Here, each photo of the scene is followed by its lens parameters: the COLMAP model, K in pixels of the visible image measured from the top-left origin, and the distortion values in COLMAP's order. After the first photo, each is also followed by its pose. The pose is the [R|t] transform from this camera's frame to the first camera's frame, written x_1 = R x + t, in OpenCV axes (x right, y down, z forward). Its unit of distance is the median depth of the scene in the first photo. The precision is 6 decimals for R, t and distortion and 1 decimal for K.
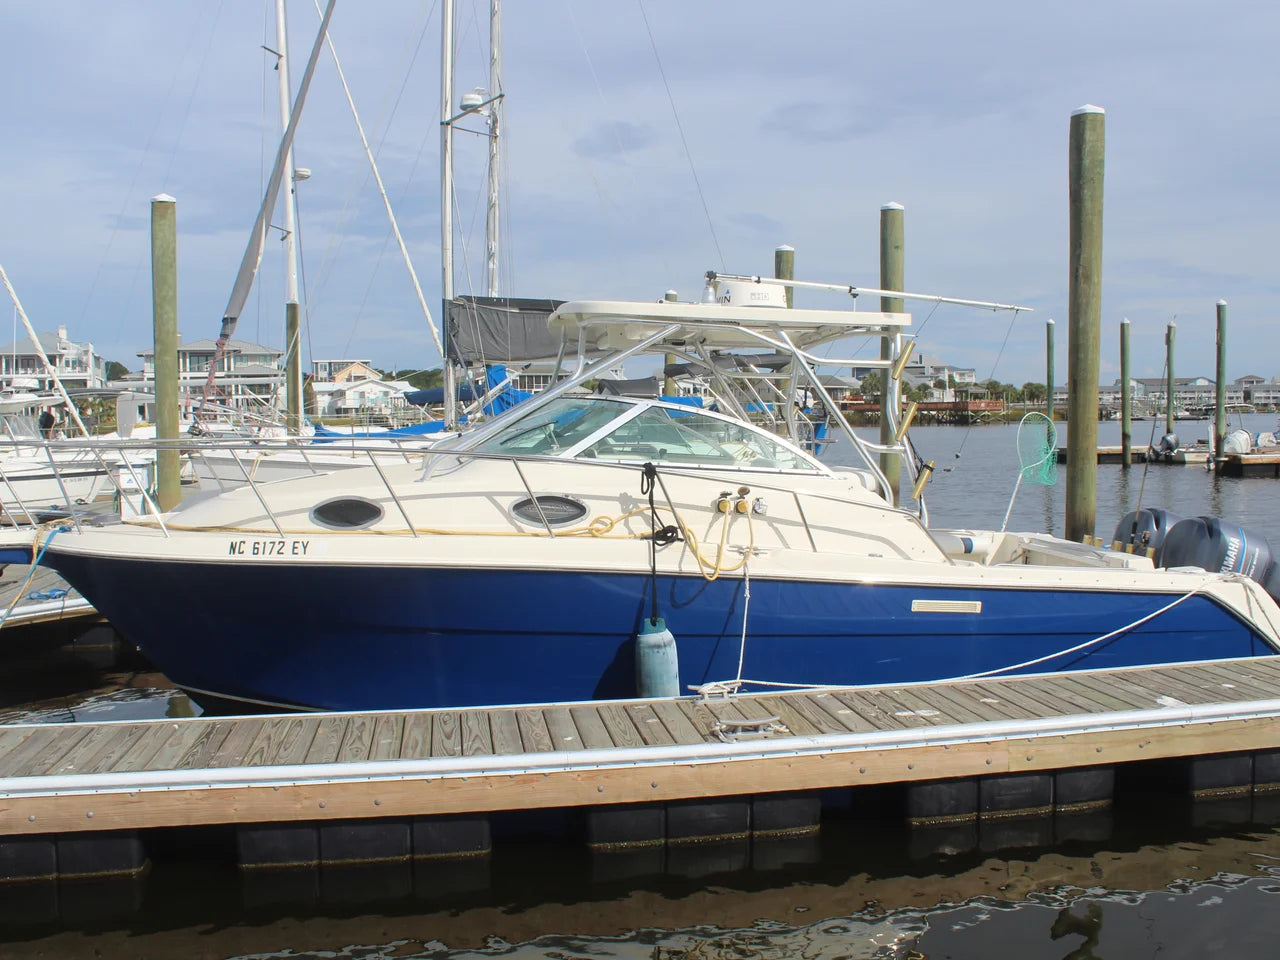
lens RADIAL K [[1184.5, 0, 666.4], [0, 1184.5, 480.3], [0, 0, 1]] dist [-0.110642, 0.016743]
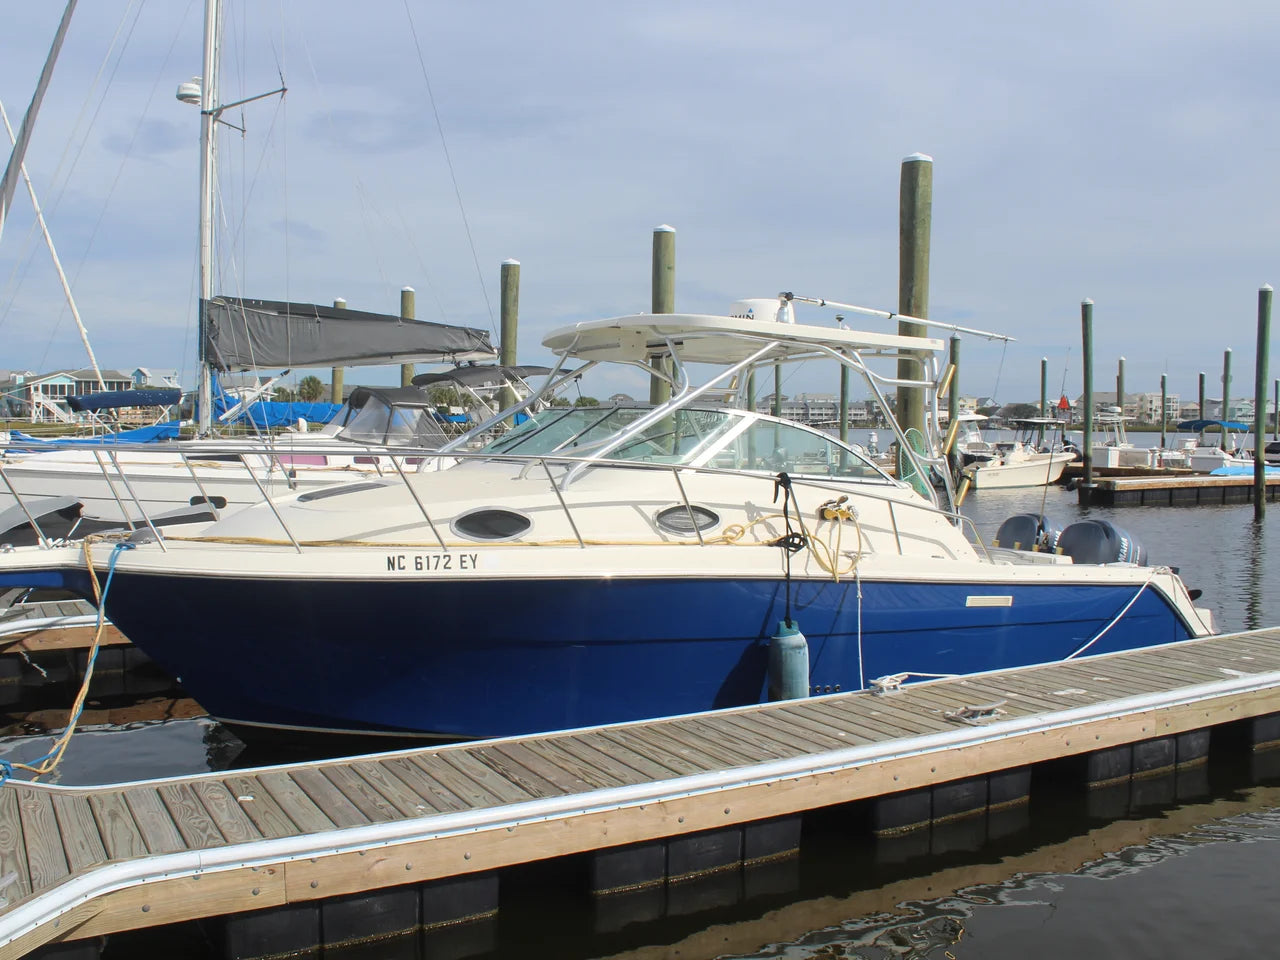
lens RADIAL K [[1188.6, 0, 558.8], [0, 1188.6, 484.0], [0, 0, 1]] dist [-0.180214, 0.196171]
pose [[0.954931, -0.000221, 0.296827, -0.507933], [0.002127, 0.999979, -0.006097, 0.001114], [-0.296820, 0.006454, 0.954912, 0.061923]]
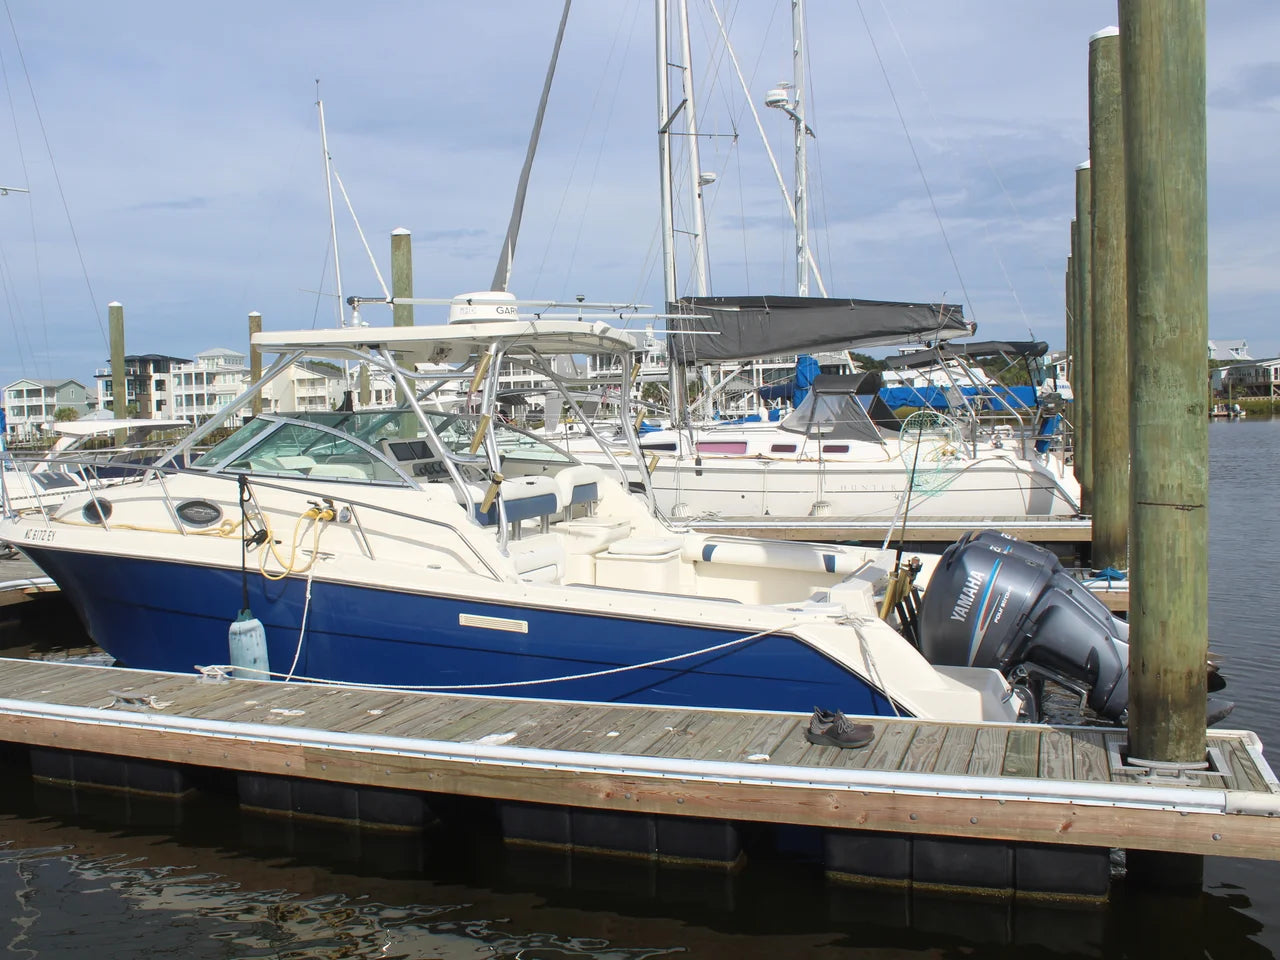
lens RADIAL K [[1223.0, 0, 640.0], [0, 1223.0, 480.0], [0, 0, 1]] dist [-0.189610, -0.000009]
pose [[0.846983, 0.014452, -0.531424, 0.929189], [-0.008808, 0.999875, 0.013154, -0.028763], [0.531548, -0.006460, 0.847004, 0.210541]]
